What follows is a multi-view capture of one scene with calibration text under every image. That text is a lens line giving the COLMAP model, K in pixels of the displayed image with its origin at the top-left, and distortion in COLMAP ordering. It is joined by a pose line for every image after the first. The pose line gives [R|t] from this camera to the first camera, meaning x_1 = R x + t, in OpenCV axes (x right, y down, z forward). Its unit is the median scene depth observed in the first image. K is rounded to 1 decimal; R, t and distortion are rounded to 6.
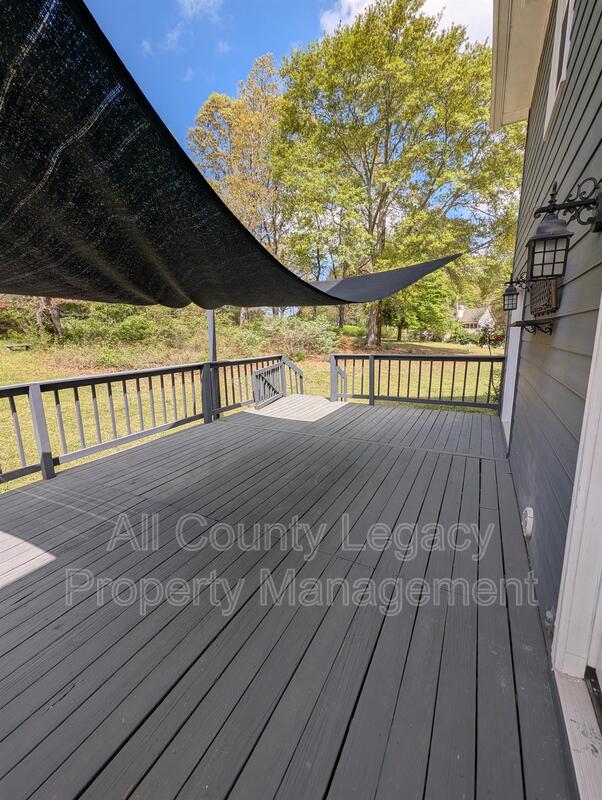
lens RADIAL K [[332.5, 0, 304.0], [0, 332.5, 399.8], [0, 0, 1]] dist [0.000710, 0.000128]
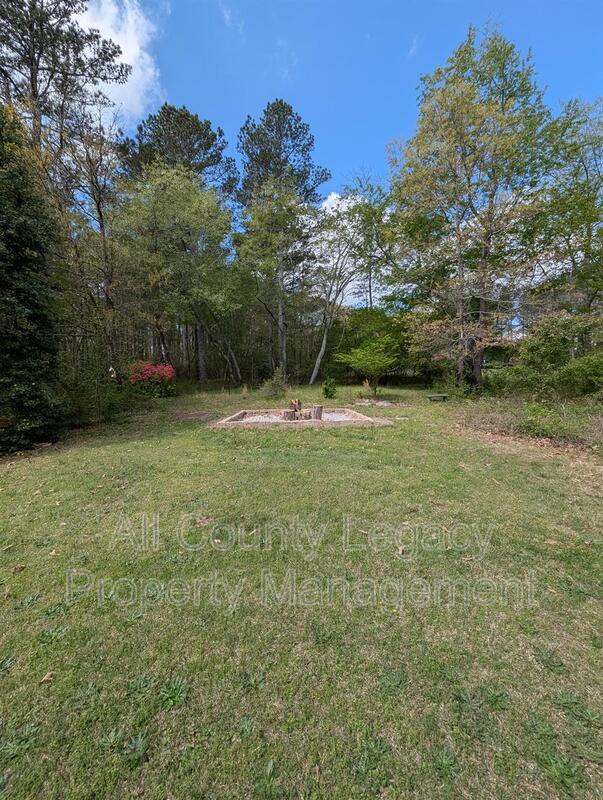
lens RADIAL K [[332.5, 0, 303.0], [0, 332.5, 403.2], [0, 0, 1]] dist [0.000710, 0.000128]
pose [[0.436096, 0.051609, -0.898419, -0.160321], [-0.175078, 0.984143, -0.028450, -0.045460], [0.882705, 0.169701, 0.438217, 0.235658]]
